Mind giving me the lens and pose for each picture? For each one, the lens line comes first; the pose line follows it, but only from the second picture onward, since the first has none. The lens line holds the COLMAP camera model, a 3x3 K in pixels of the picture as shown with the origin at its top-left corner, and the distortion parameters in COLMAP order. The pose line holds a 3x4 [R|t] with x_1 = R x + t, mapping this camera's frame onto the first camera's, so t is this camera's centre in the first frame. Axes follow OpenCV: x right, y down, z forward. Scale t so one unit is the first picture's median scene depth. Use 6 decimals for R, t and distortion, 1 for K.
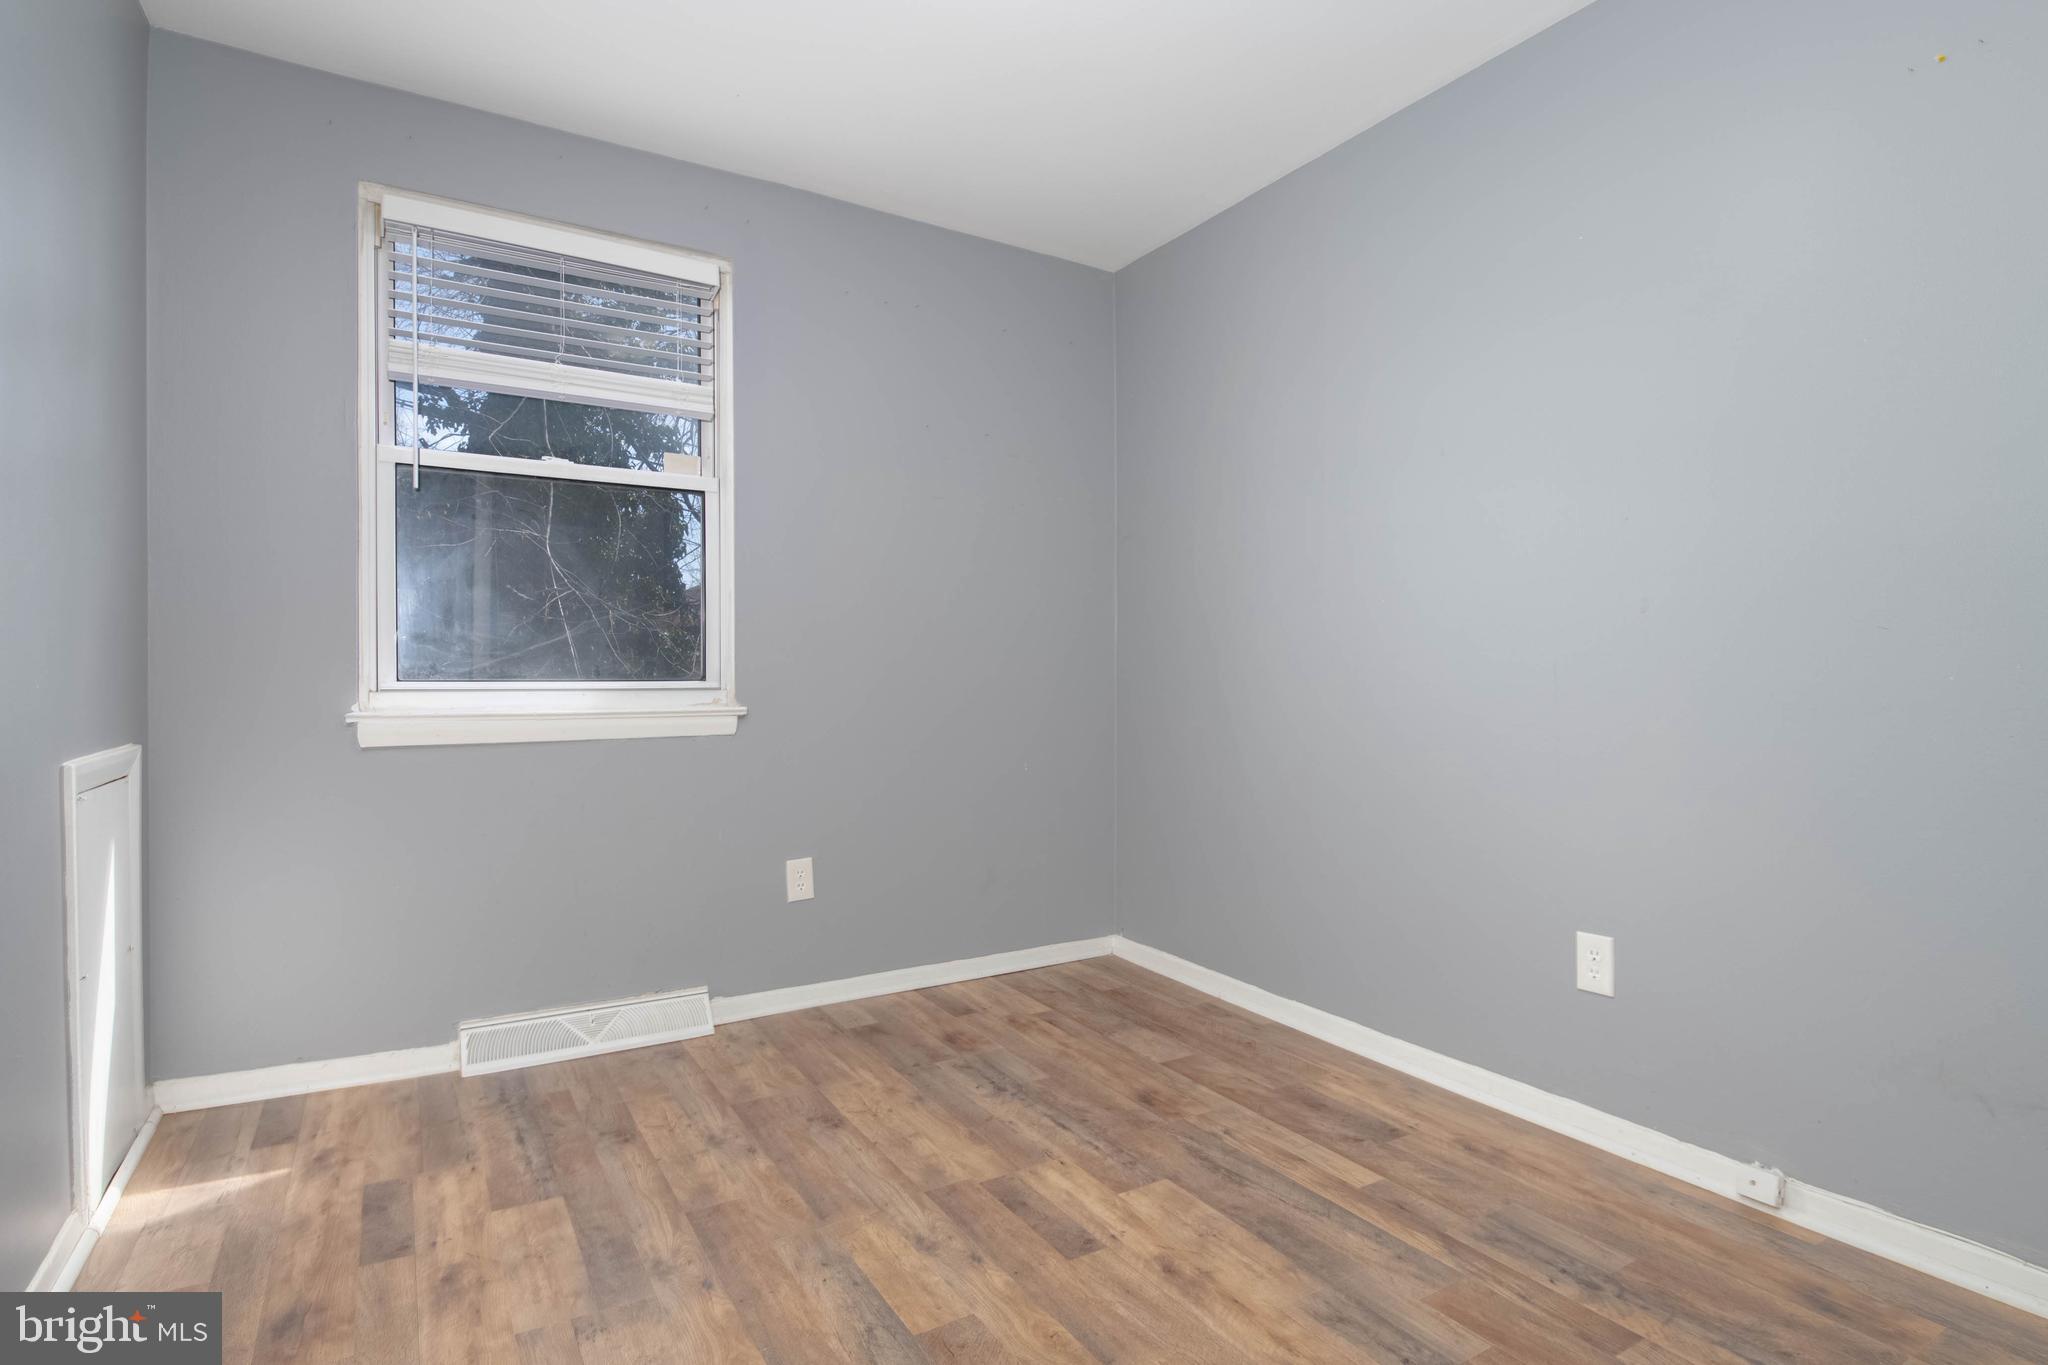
lens RADIAL K [[1048.9, 0, 1015.4], [0, 1048.9, 668.4], [0, 0, 1]] dist [-0.003239, -0.003749]
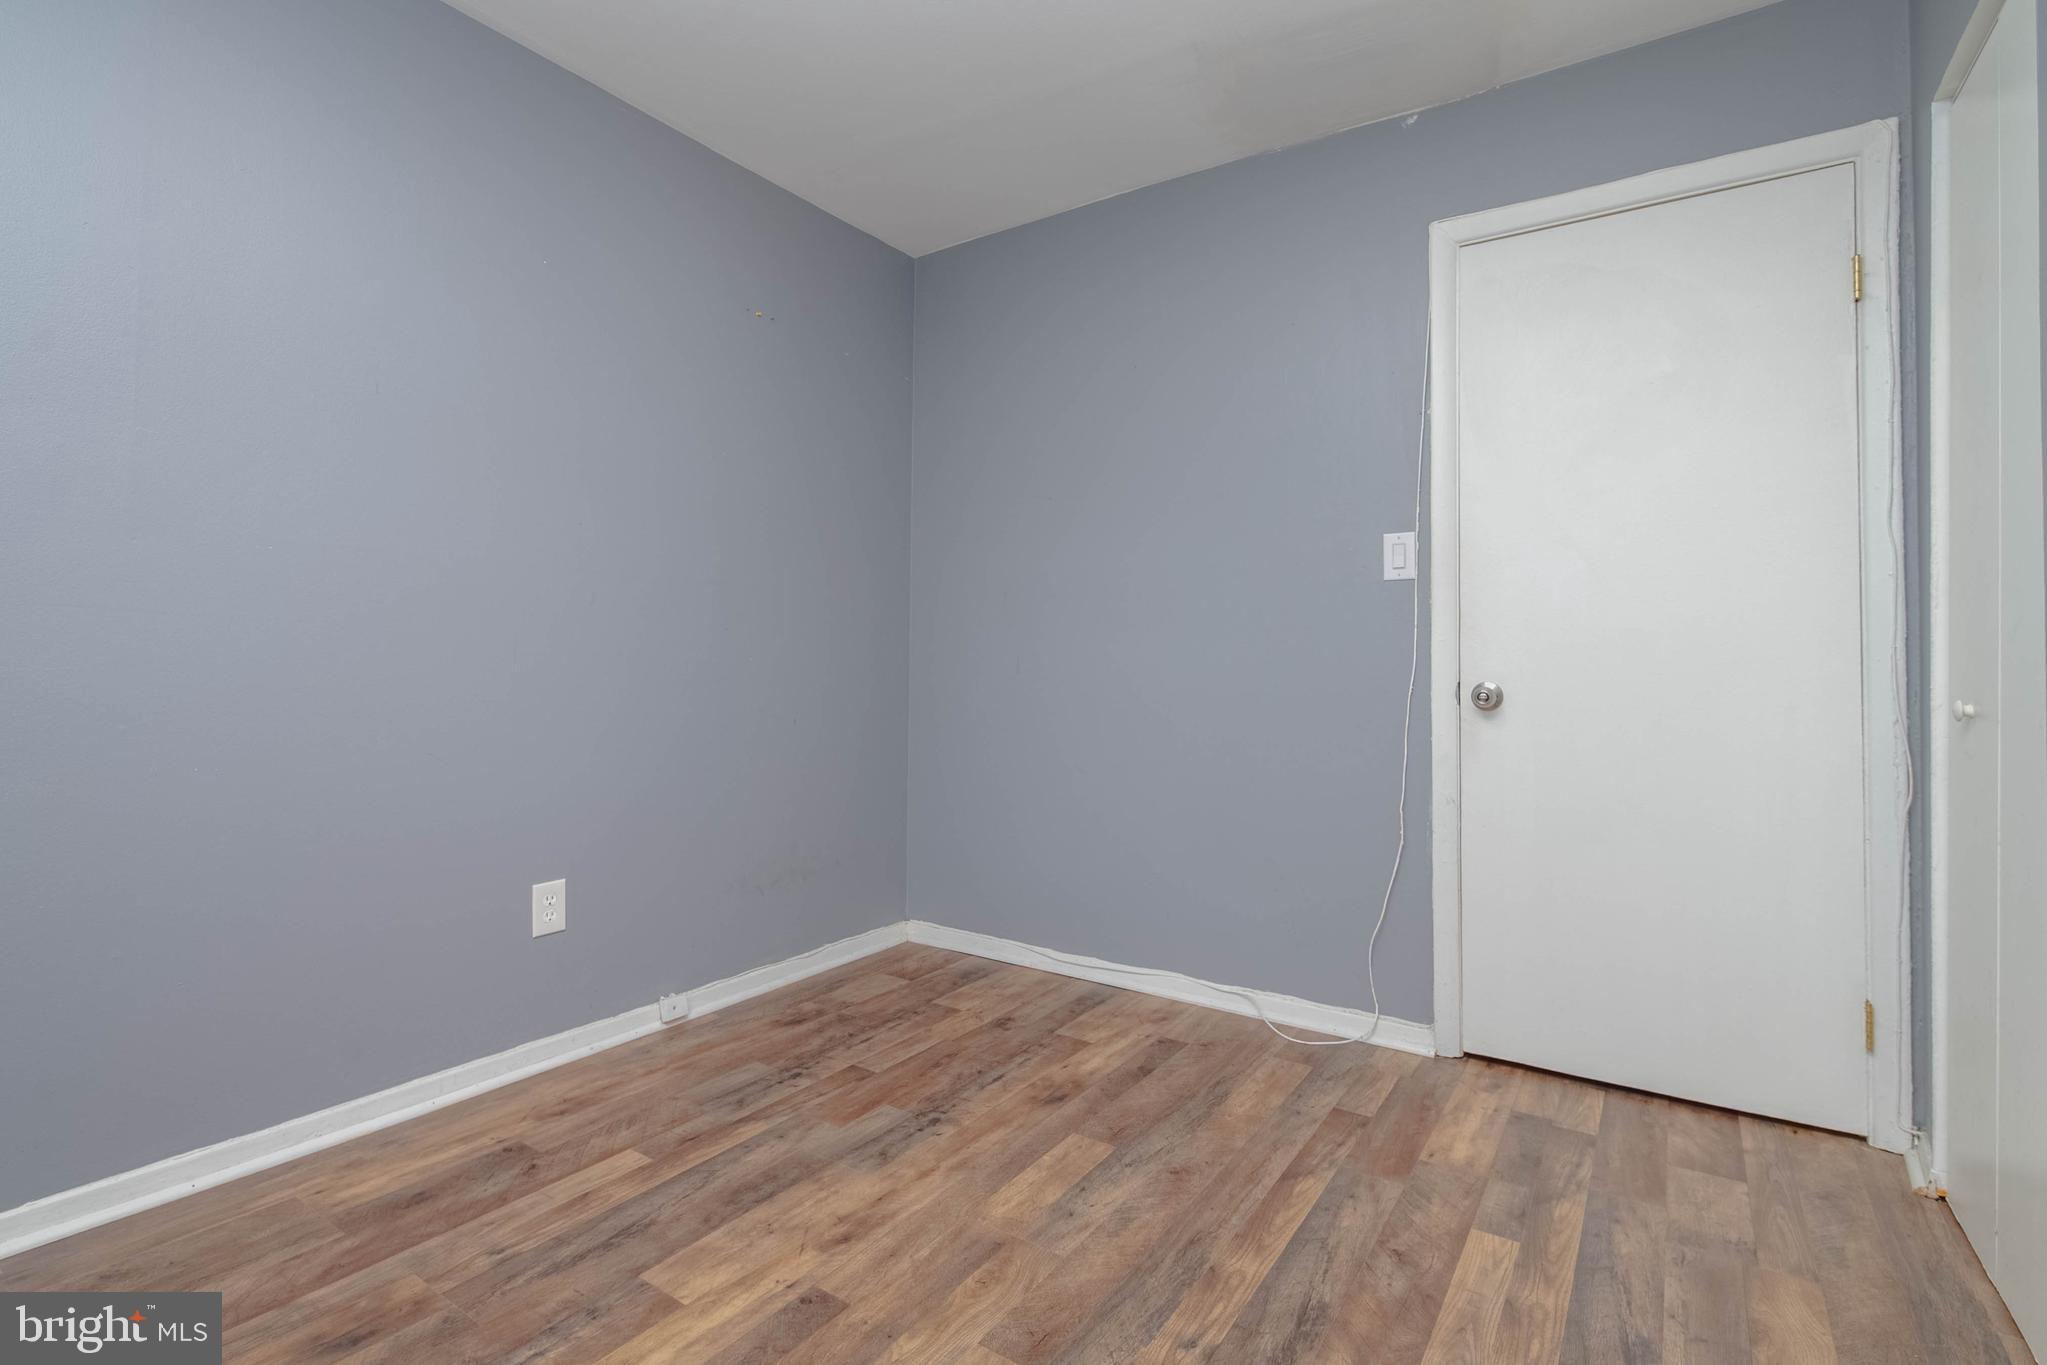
lens RADIAL K [[950.1, 0, 1058.9], [0, 950.1, 666.3], [0, 0, 1]] dist [0.002900, -0.009112]
pose [[-0.448831, -0.008292, 0.893578, -0.615201], [-0.022780, 0.999738, -0.002165, 0.011846], [-0.893326, -0.021327, -0.448902, 0.994598]]
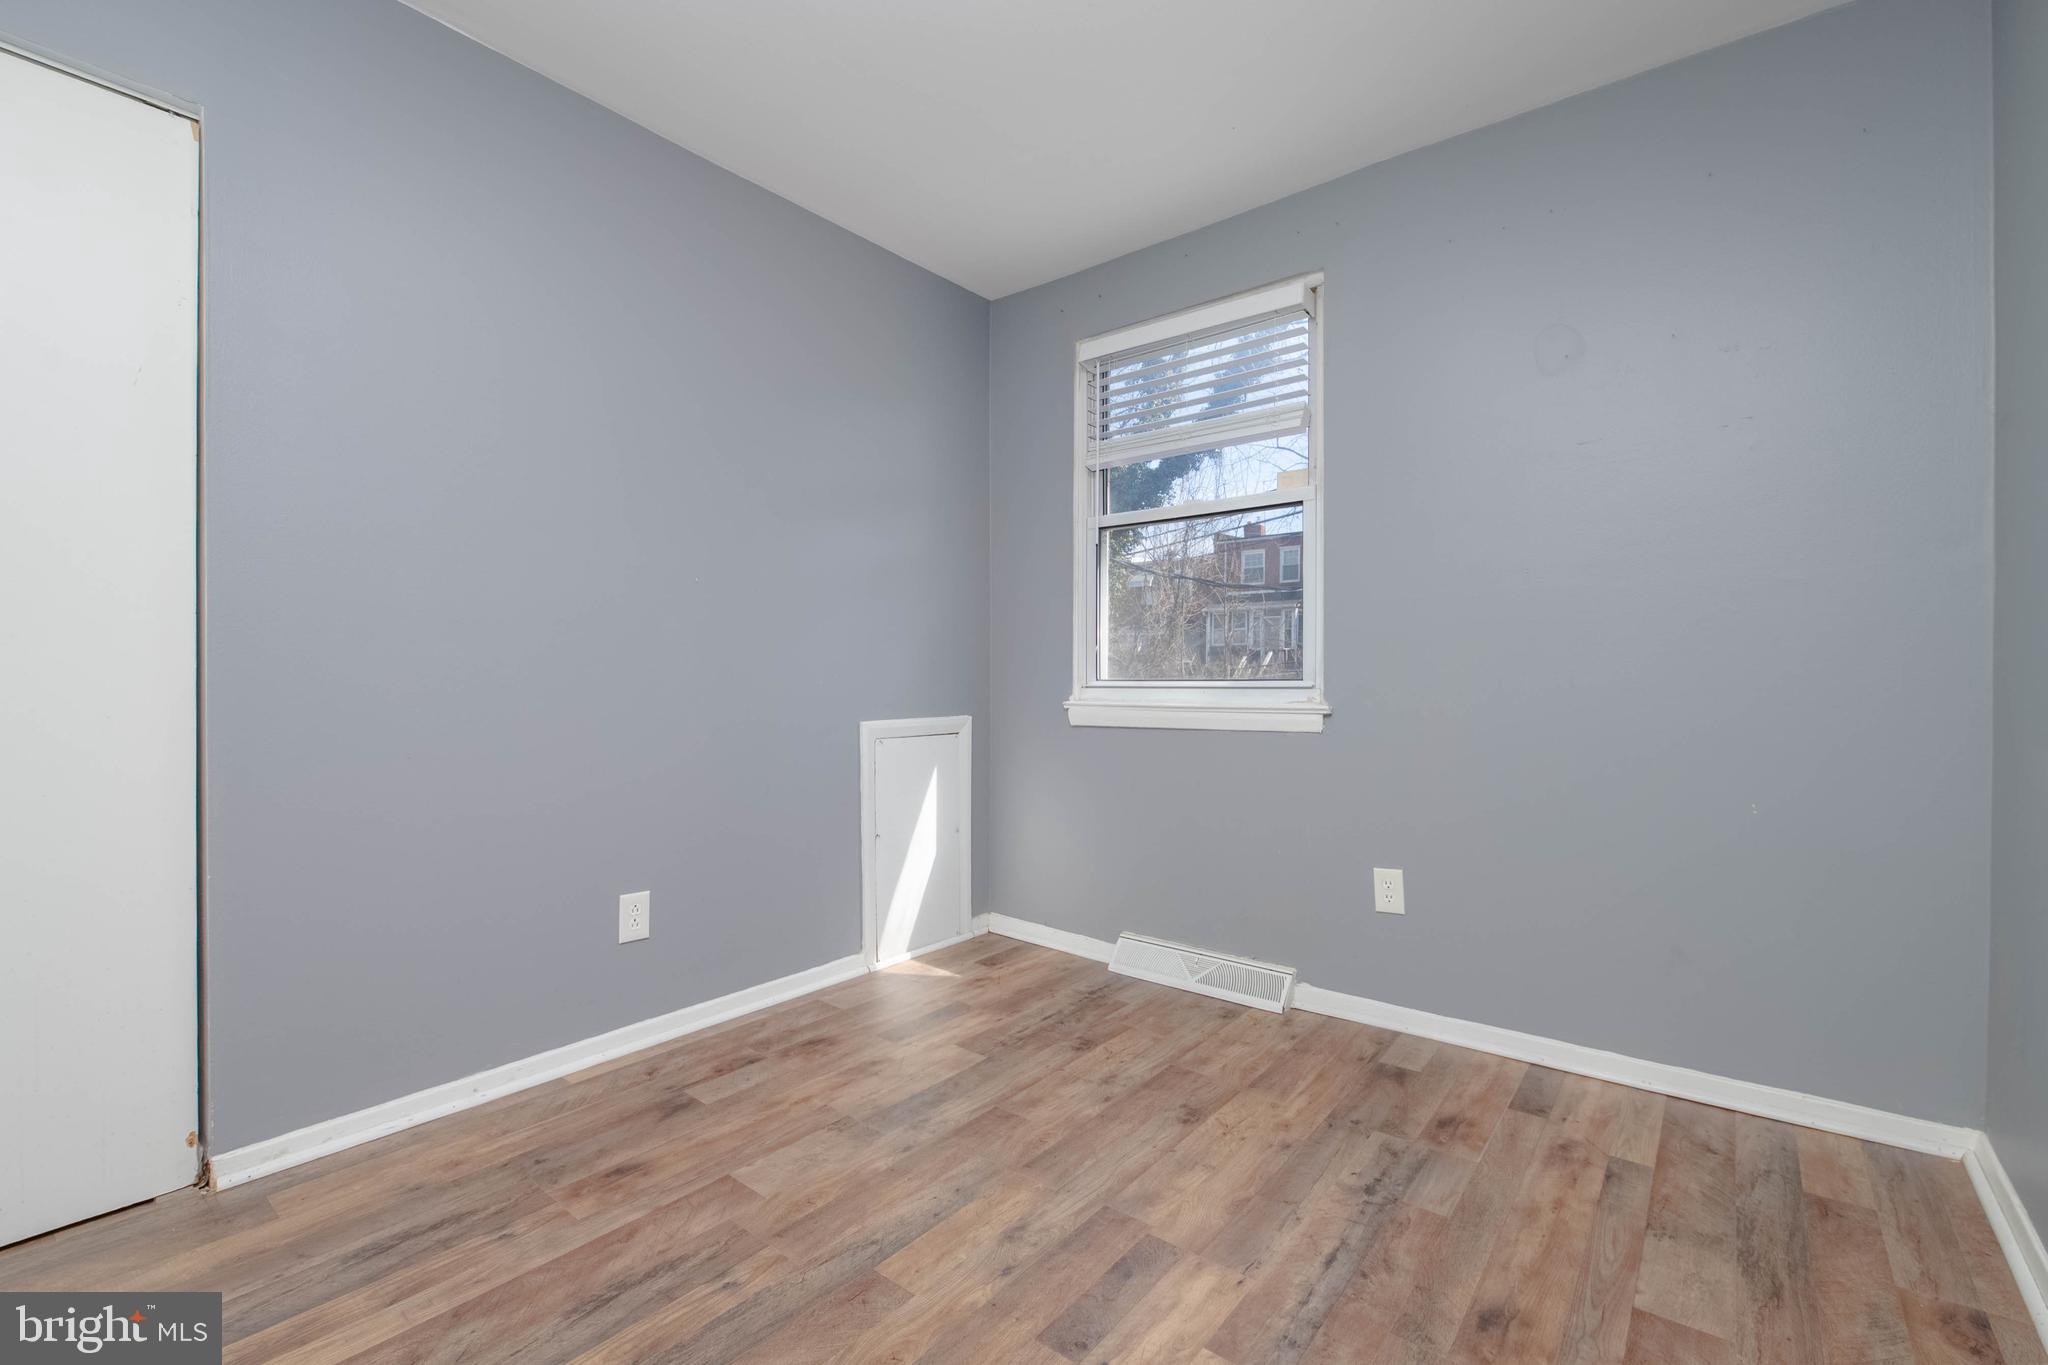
lens RADIAL K [[871.9, 0, 1026.3], [0, 871.9, 671.1], [0, 0, 1]] dist [0.001191, -0.003902]
pose [[0.345254, -0.008406, -0.938472, 0.604363], [0.009072, 0.999943, -0.005620, 0.007332], [0.938466, -0.006573, 0.345310, 0.607878]]
